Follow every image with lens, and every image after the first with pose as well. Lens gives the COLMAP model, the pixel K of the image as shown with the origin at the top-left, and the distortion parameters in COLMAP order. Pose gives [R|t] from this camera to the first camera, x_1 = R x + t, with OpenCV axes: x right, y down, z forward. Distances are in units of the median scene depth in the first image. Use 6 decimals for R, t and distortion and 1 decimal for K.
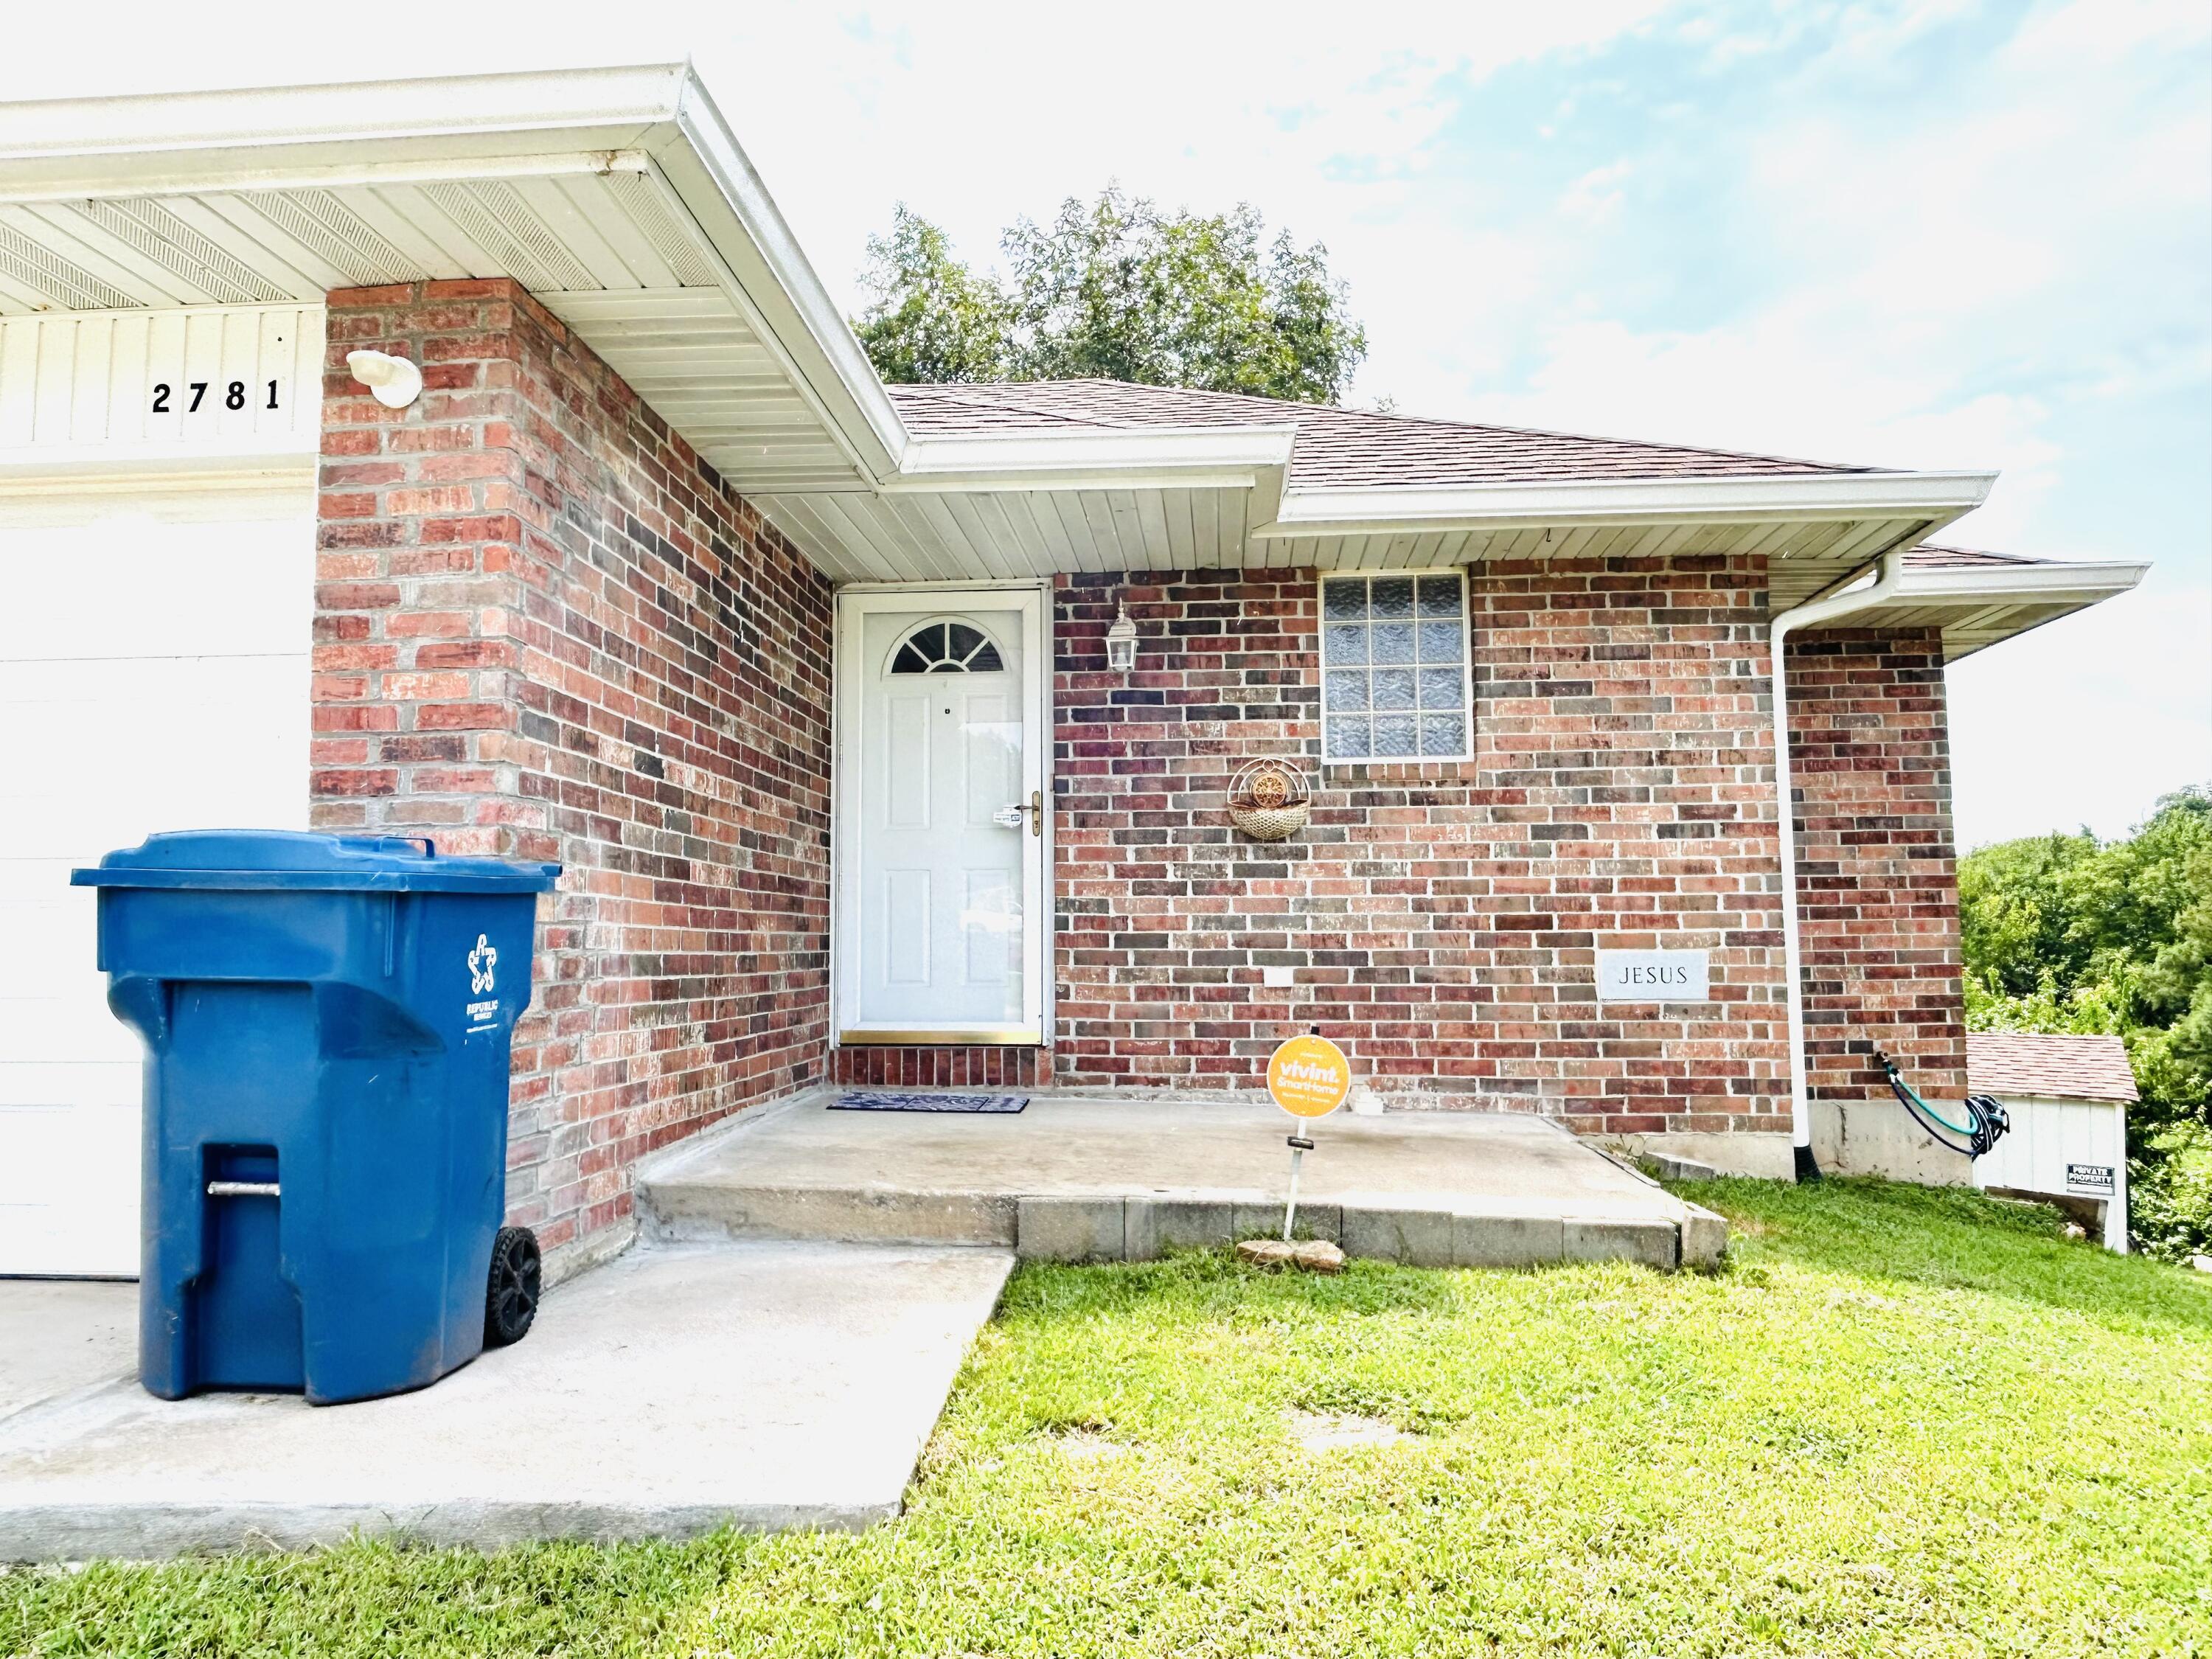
lens RADIAL K [[1513.5, 0, 1107.6], [0, 1513.5, 830.1], [0, 0, 1]] dist [0.000910, -0.005725]
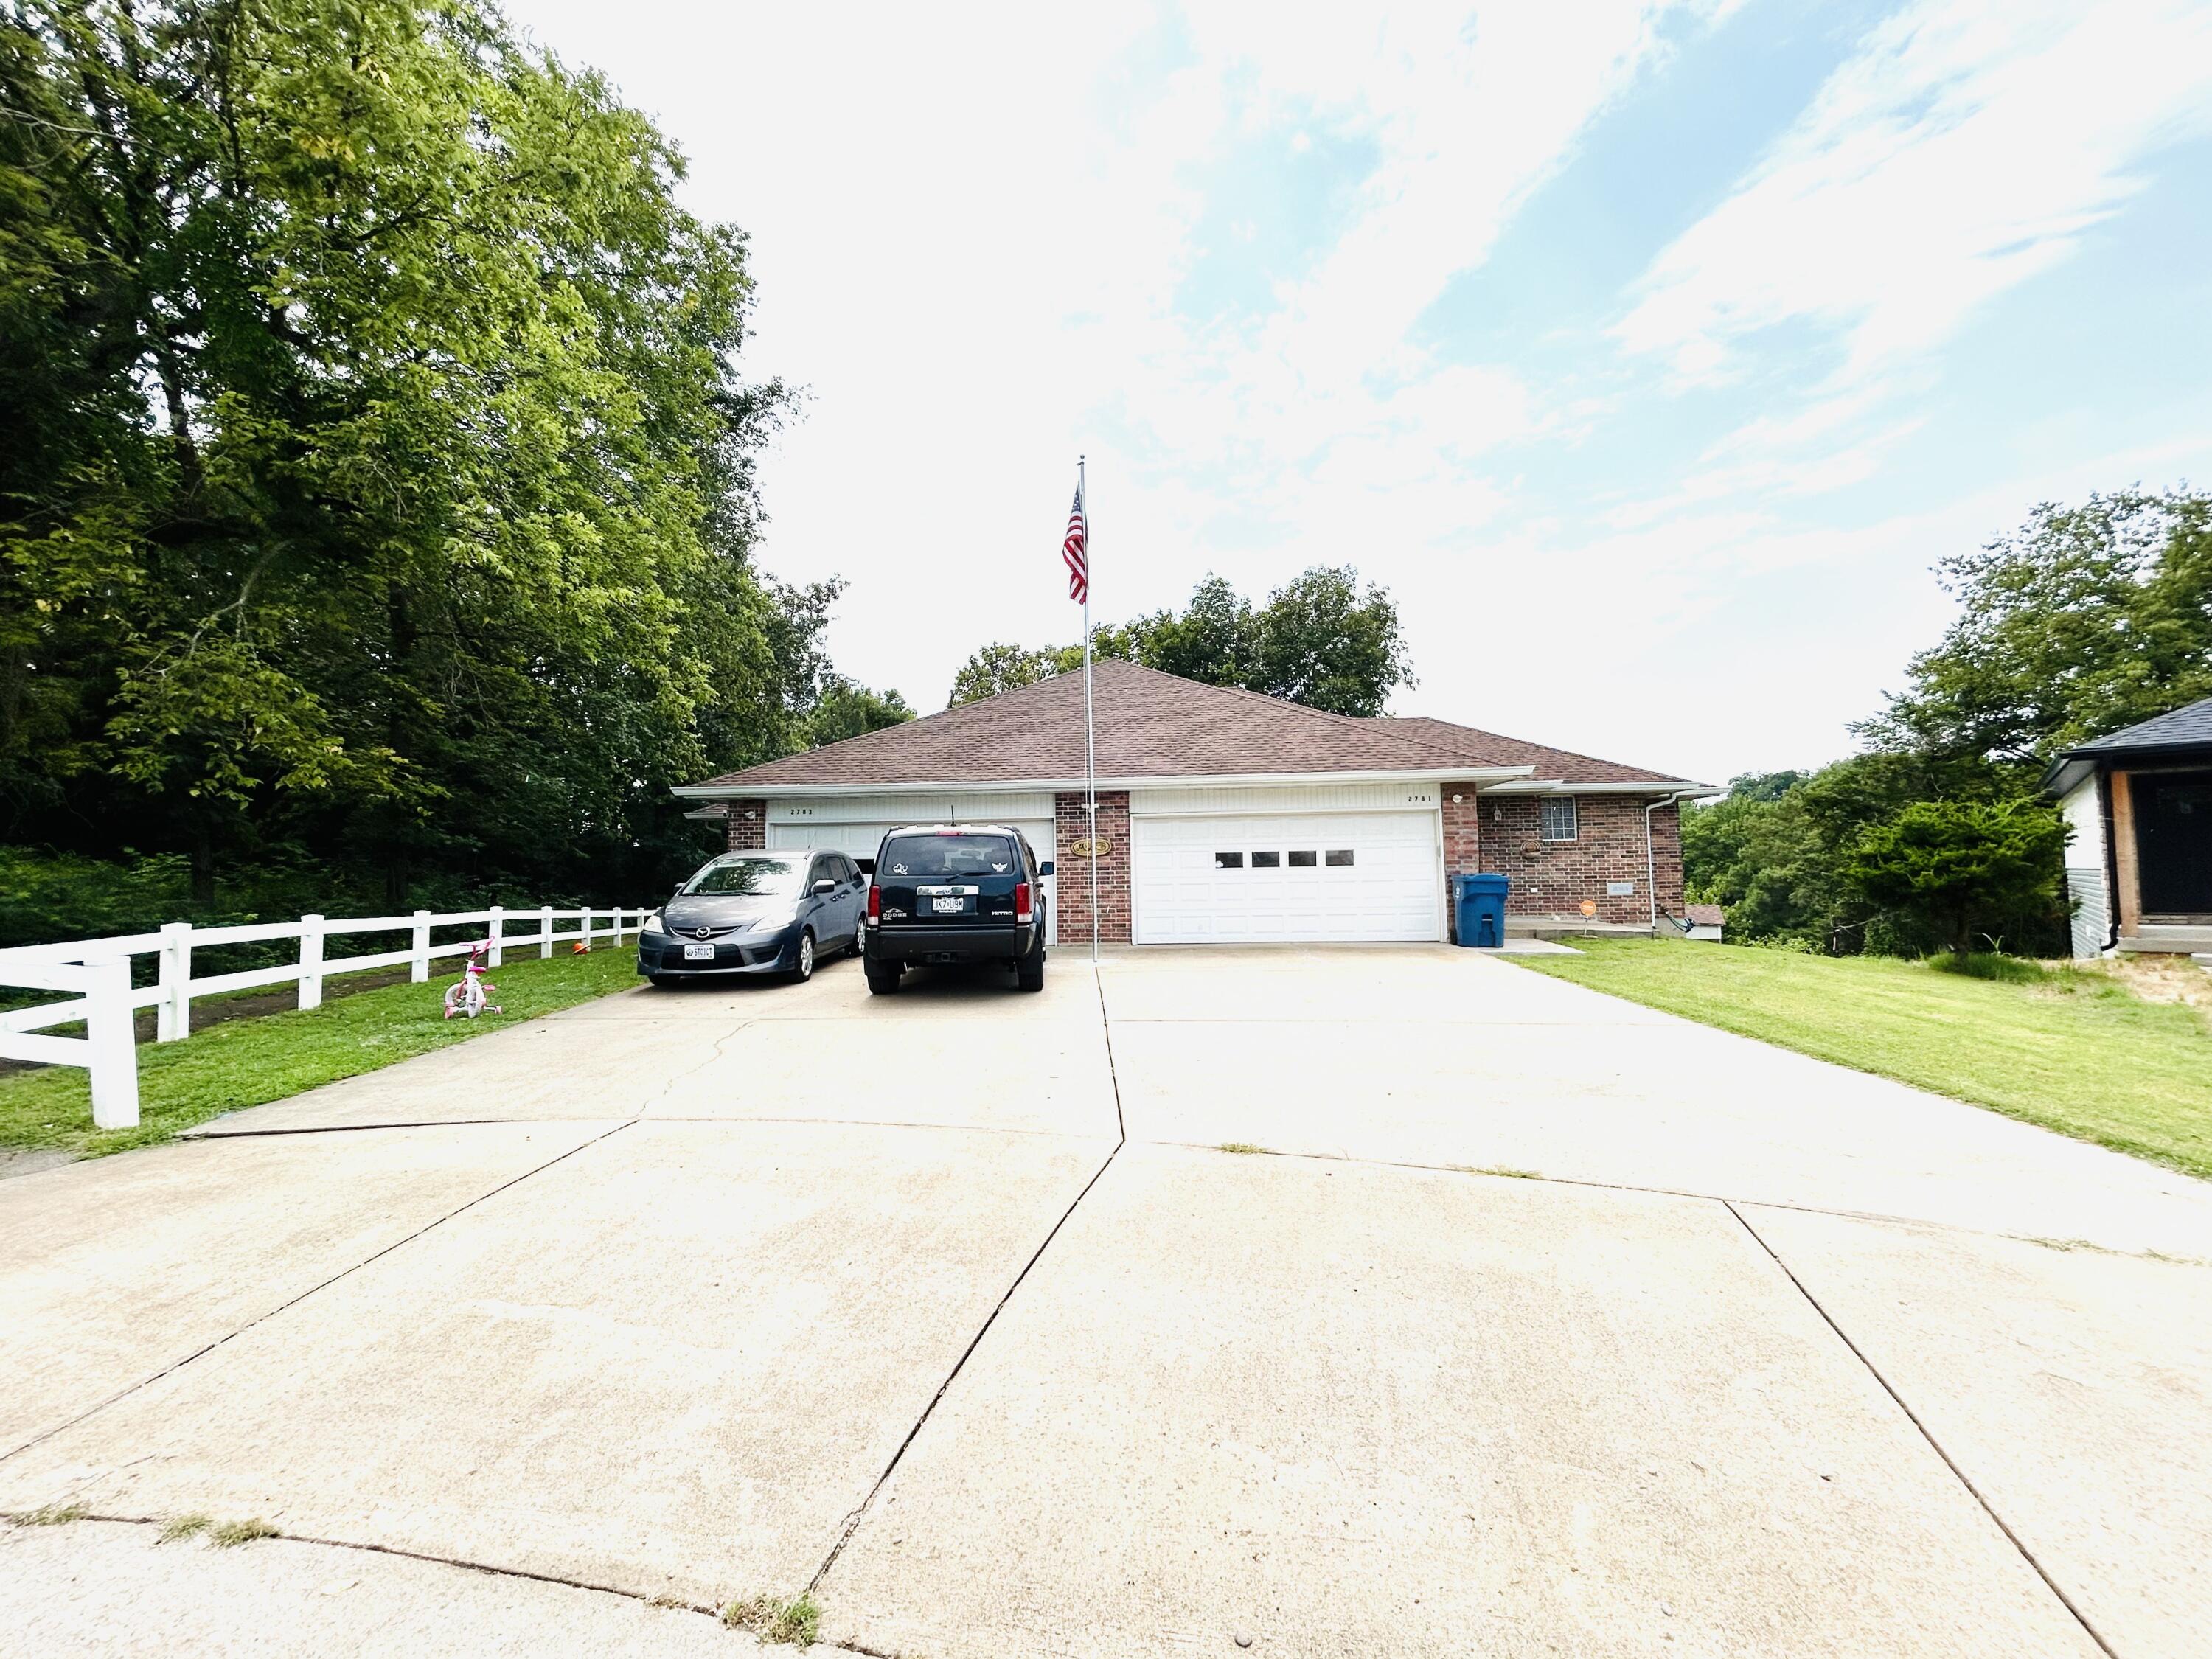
lens RADIAL K [[895.4, 0, 1108.9], [0, 895.4, 819.3], [0, 0, 1]] dist [-0.002173, 0.000289]
pose [[0.999946, -0.010331, 0.001191, -1.123243], [0.010300, 0.999678, 0.023181, -0.181356], [-0.001430, -0.023167, 0.999731, -1.595229]]
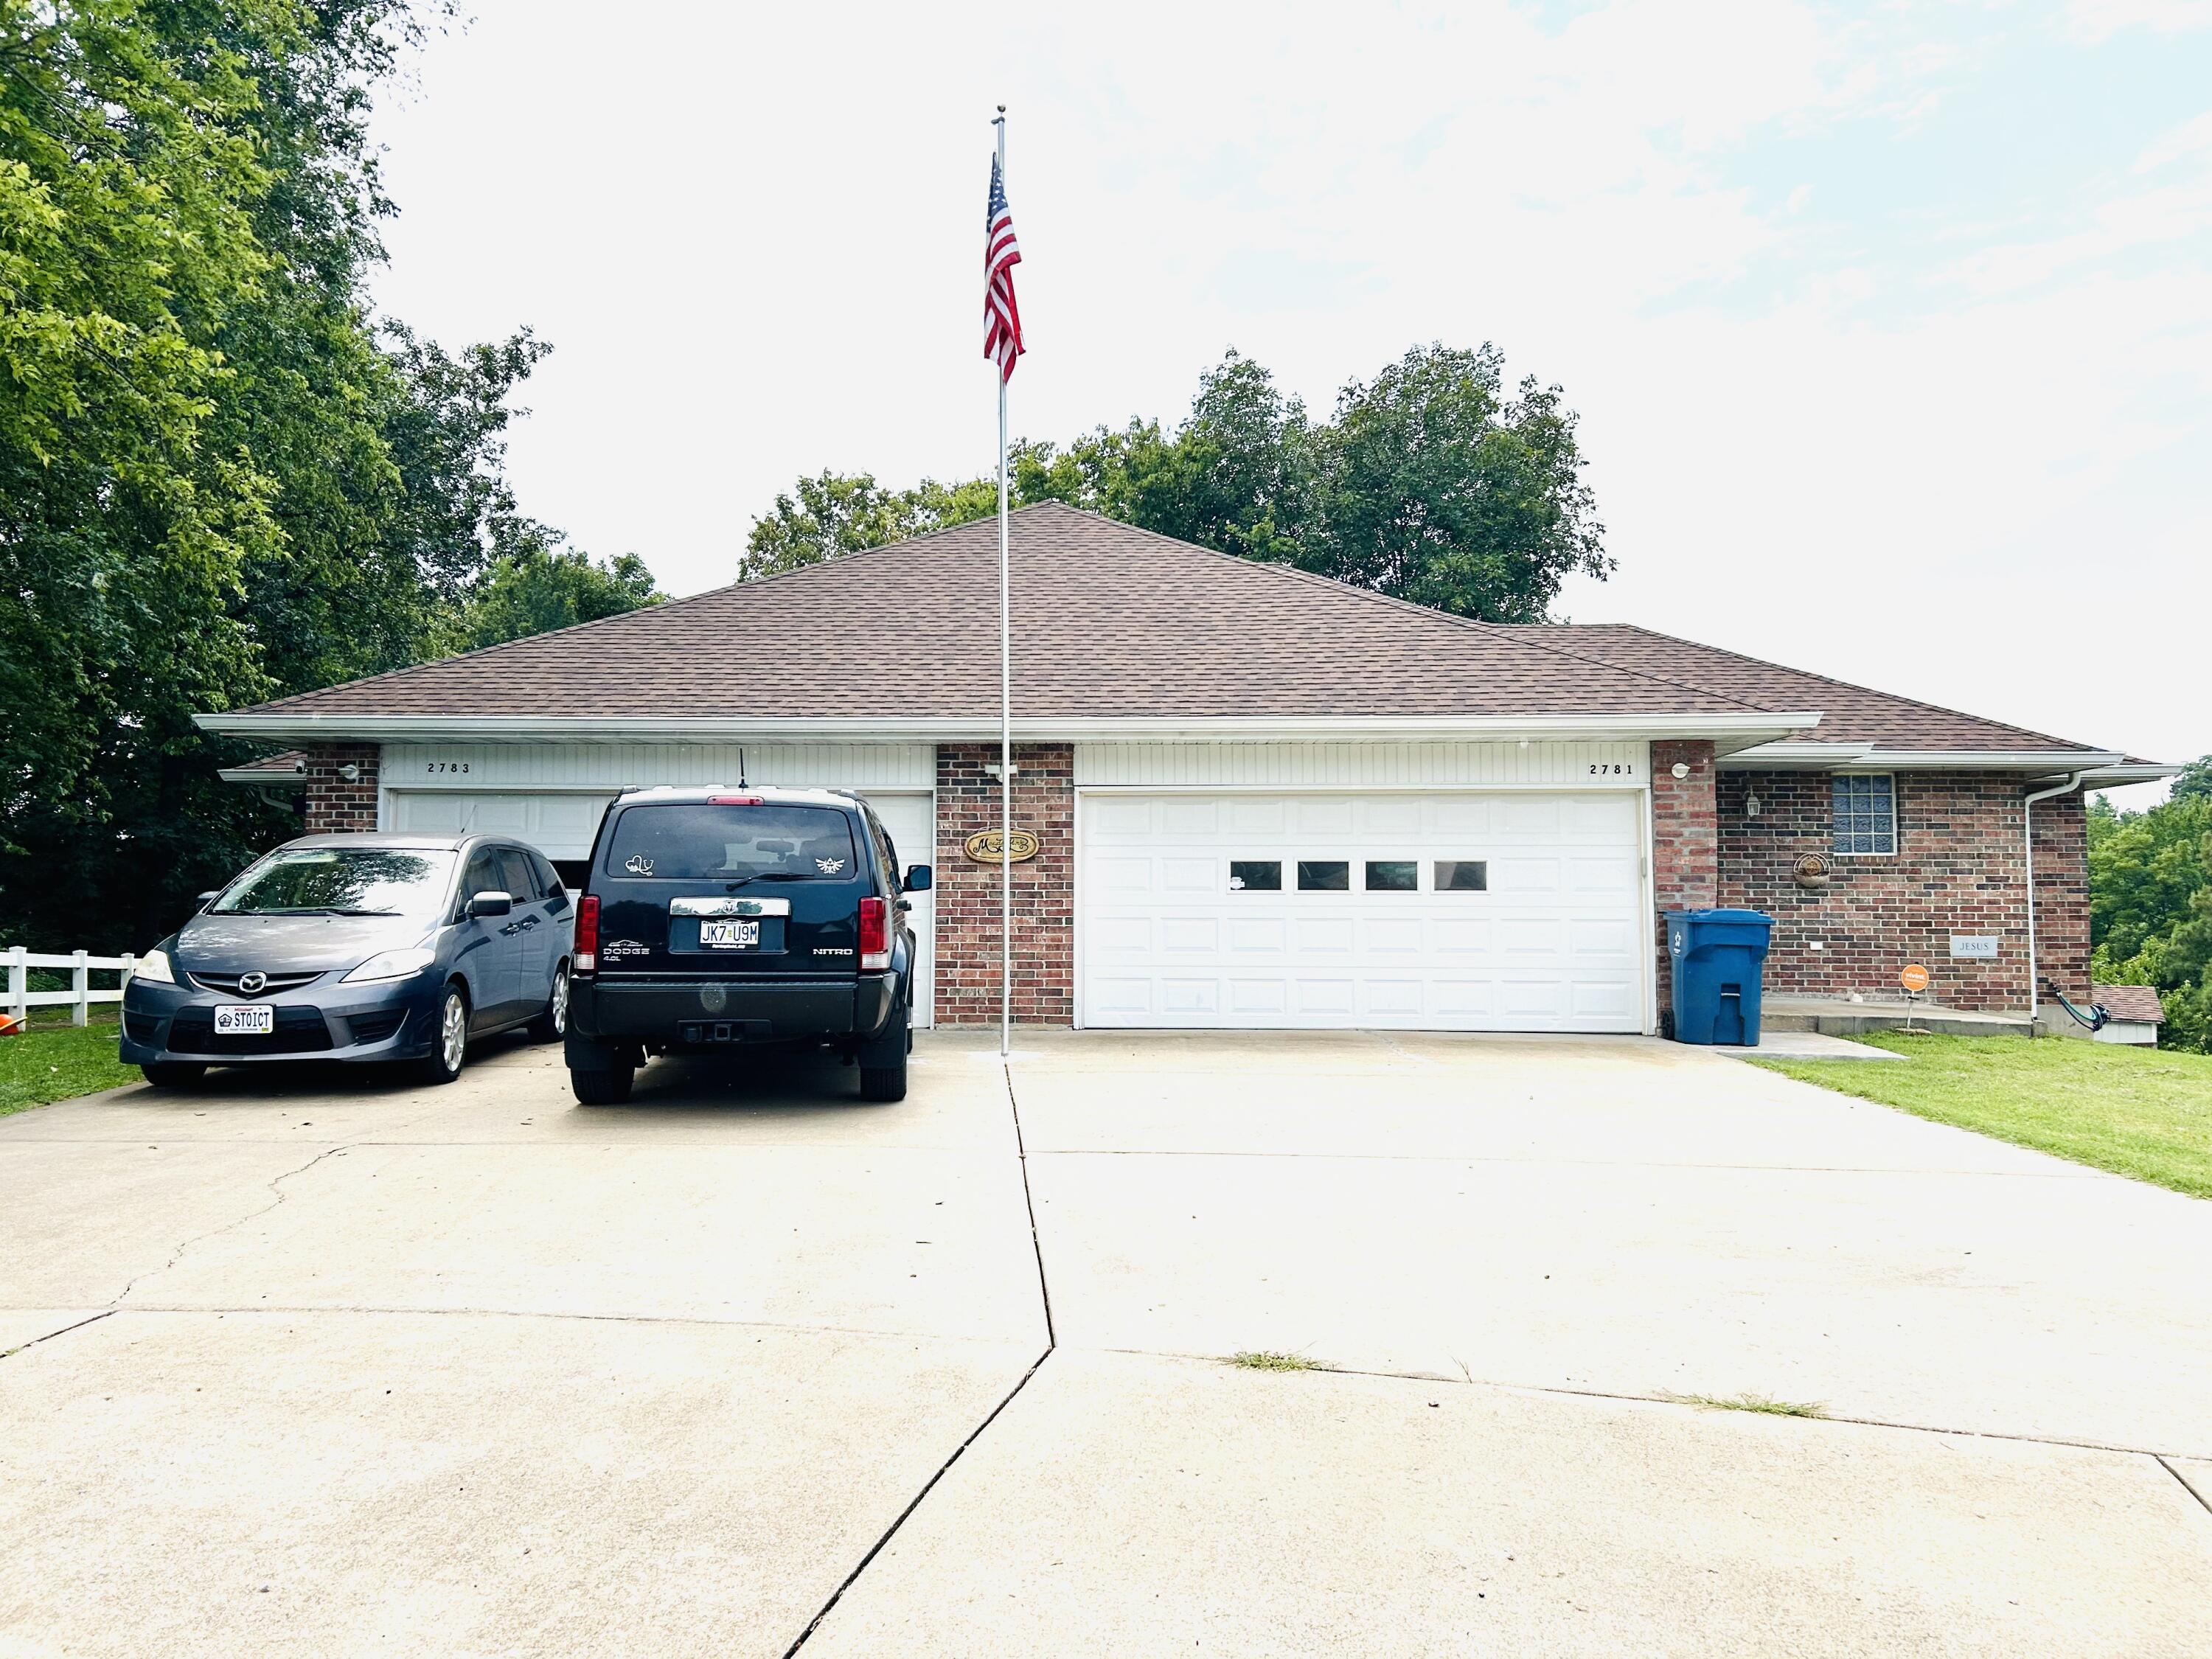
lens RADIAL K [[1668.2, 0, 1098.8], [0, 1668.2, 821.5], [0, 0, 1]] dist [0.045779, -0.037151]
pose [[0.999137, 0.010106, 0.040295, -1.124835], [-0.011077, 0.999652, 0.023944, -0.149293], [-0.040039, -0.024370, 0.998901, -1.595251]]
